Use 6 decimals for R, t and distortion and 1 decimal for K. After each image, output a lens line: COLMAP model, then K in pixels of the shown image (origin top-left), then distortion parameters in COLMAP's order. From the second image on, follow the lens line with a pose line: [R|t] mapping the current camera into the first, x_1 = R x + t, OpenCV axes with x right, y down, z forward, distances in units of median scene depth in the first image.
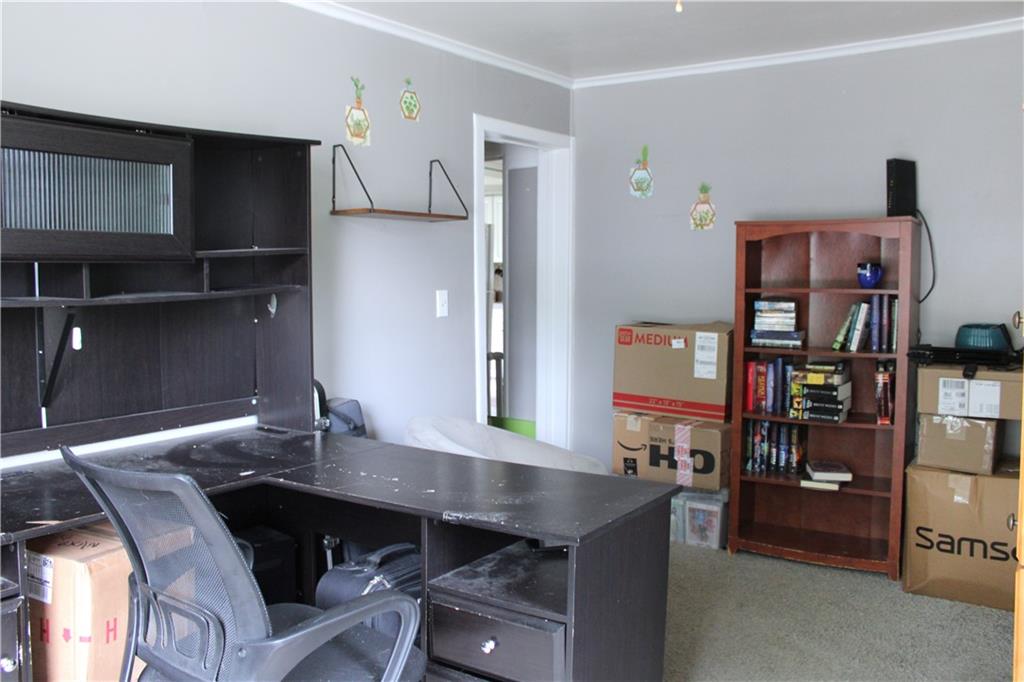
lens RADIAL K [[892.3, 0, 512.0], [0, 892.3, 341.0], [0, 0, 1]] dist [-0.156167, 0.164323]
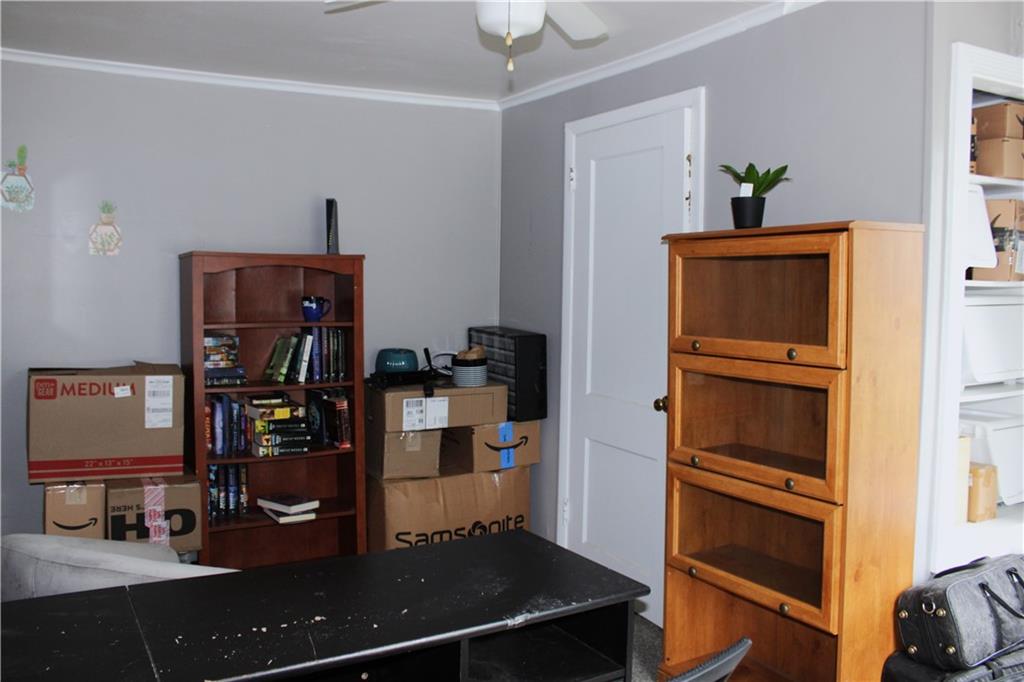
lens RADIAL K [[892.3, 0, 512.0], [0, 892.3, 341.0], [0, 0, 1]] dist [-0.156167, 0.164323]
pose [[0.410555, -0.048173, 0.910562, -0.428670], [0.056005, 0.998050, 0.027549, -0.048852], [-0.910114, 0.039686, 0.412453, 0.327838]]
